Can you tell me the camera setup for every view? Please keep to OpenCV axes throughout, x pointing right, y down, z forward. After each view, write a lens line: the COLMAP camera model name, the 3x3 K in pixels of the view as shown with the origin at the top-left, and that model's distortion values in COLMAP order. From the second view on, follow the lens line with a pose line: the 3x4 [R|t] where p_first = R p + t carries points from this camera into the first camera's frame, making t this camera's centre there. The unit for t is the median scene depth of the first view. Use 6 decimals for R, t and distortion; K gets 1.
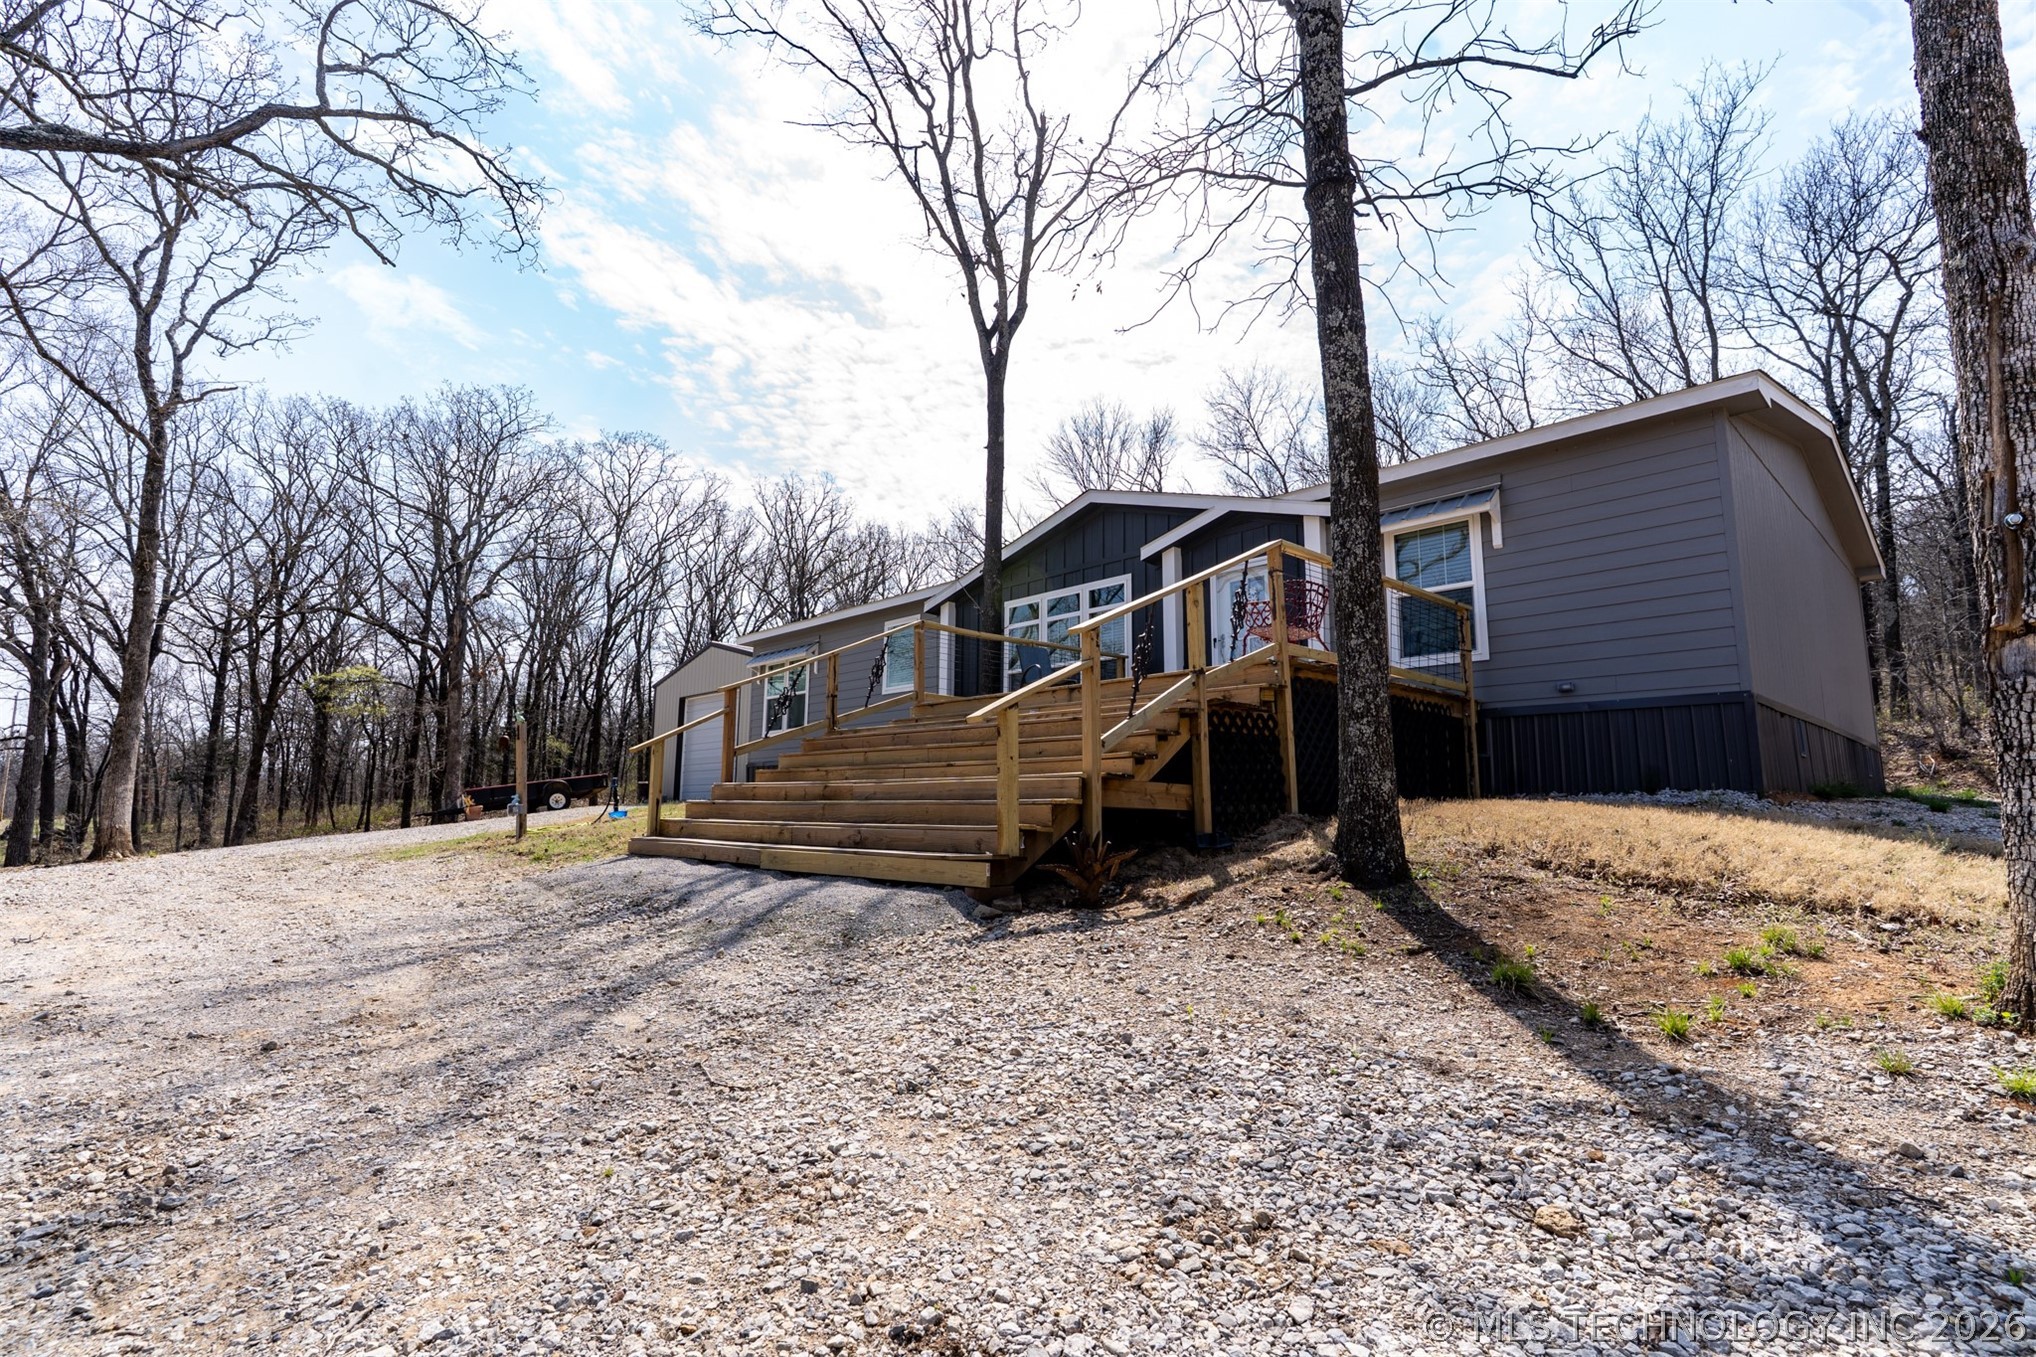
lens RADIAL K [[978.9, 0, 1018.0], [0, 978.9, 678.5], [0, 0, 1]] dist [0.002165, 0.000491]
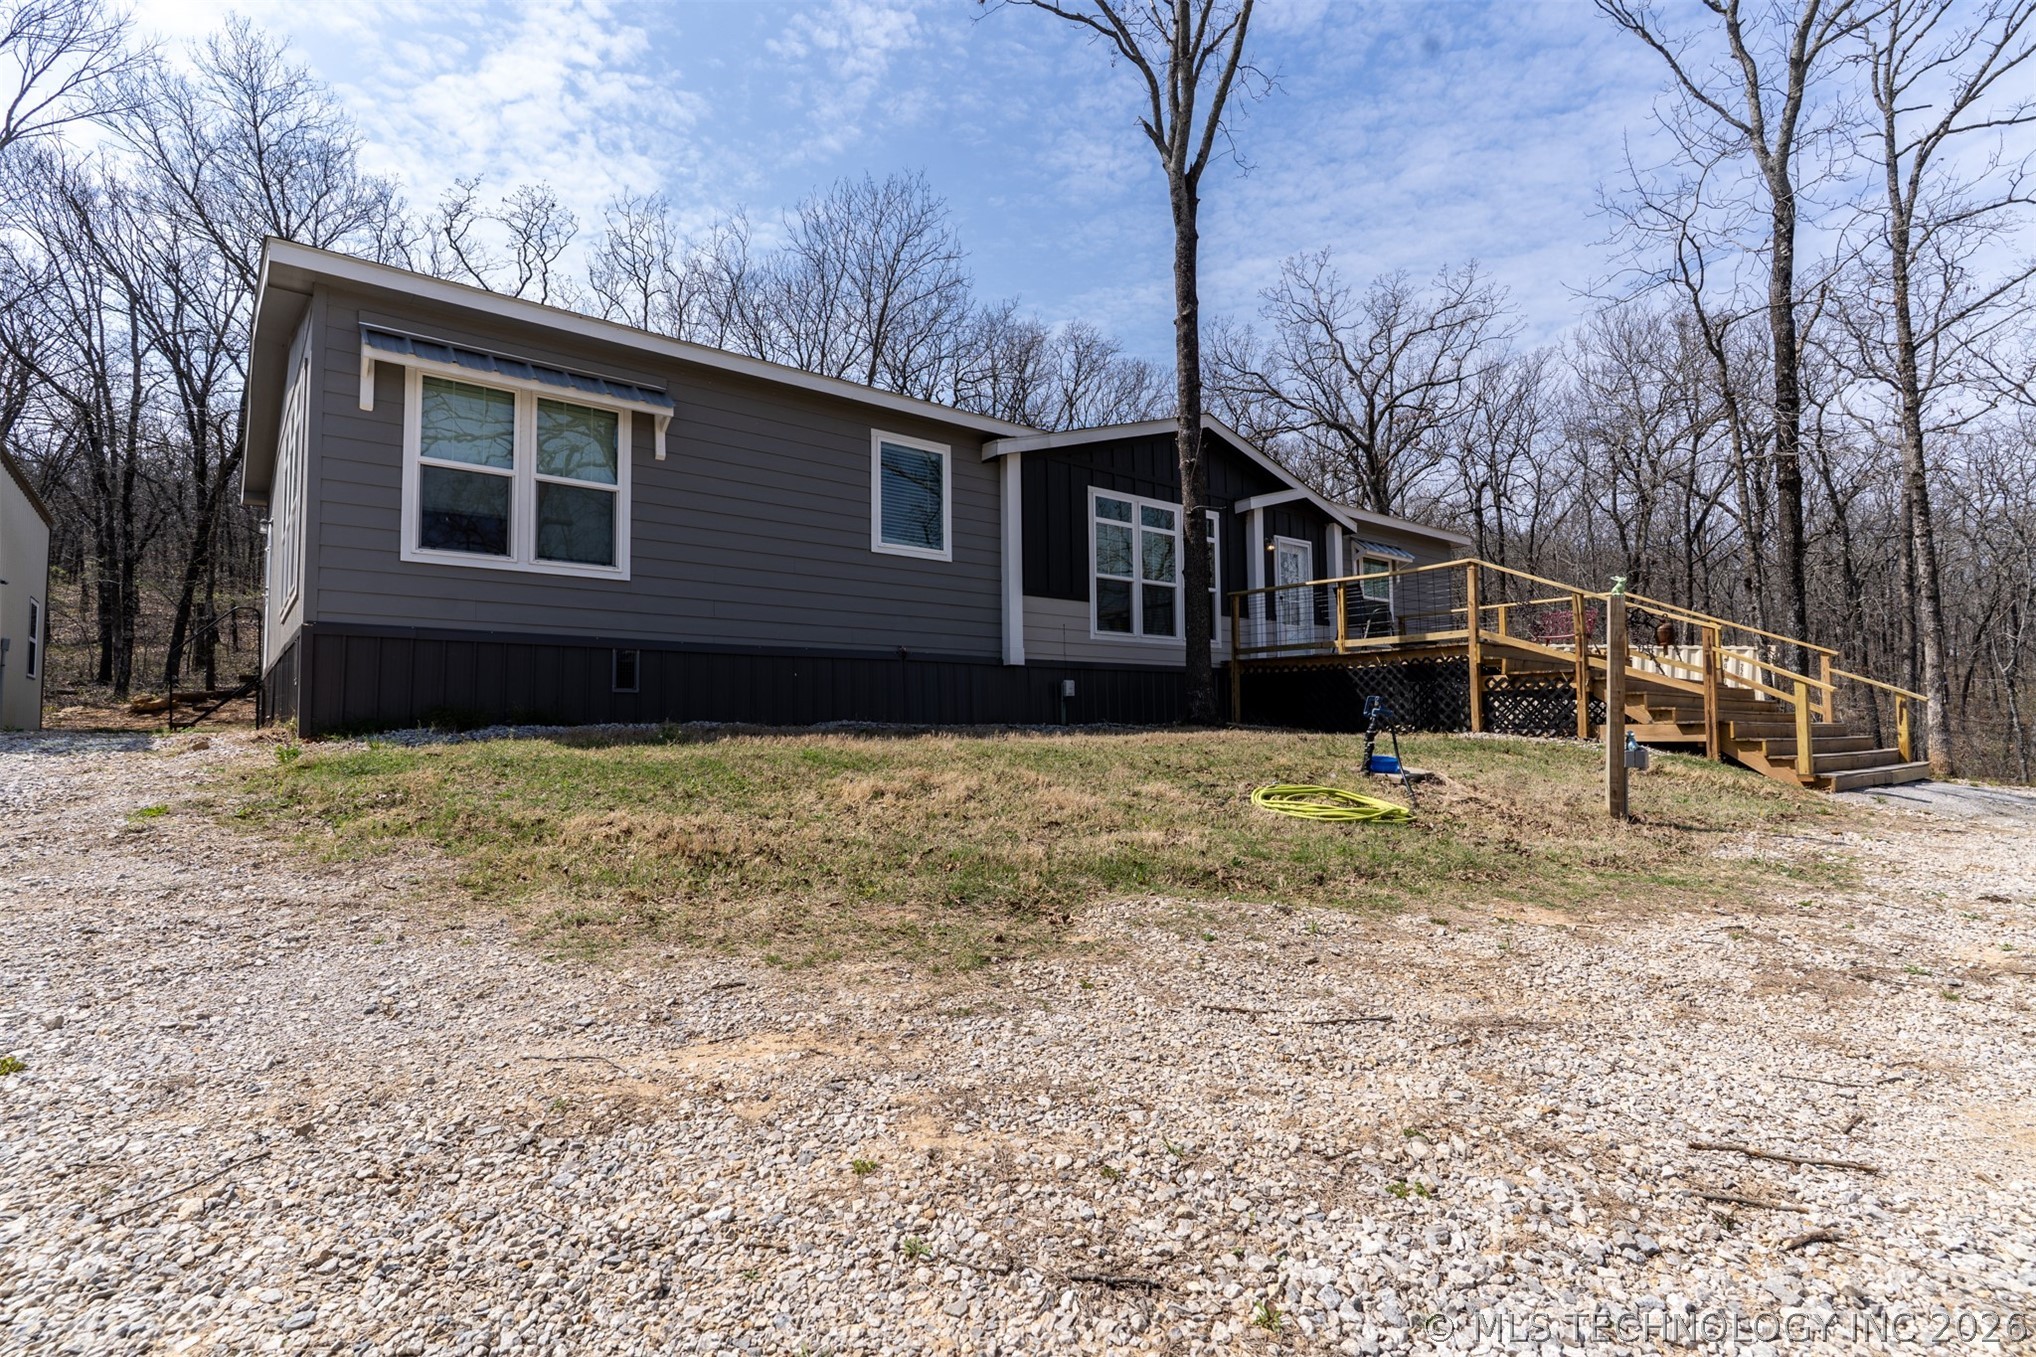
lens RADIAL K [[978.9, 0, 1018.0], [0, 978.9, 678.5], [0, 0, 1]] dist [0.002165, 0.000491]
pose [[0.063146, 0.043886, 0.997039, -0.857160], [-0.128049, 0.991132, -0.035516, 0.121296], [-0.989756, -0.125427, 0.068205, 1.031018]]
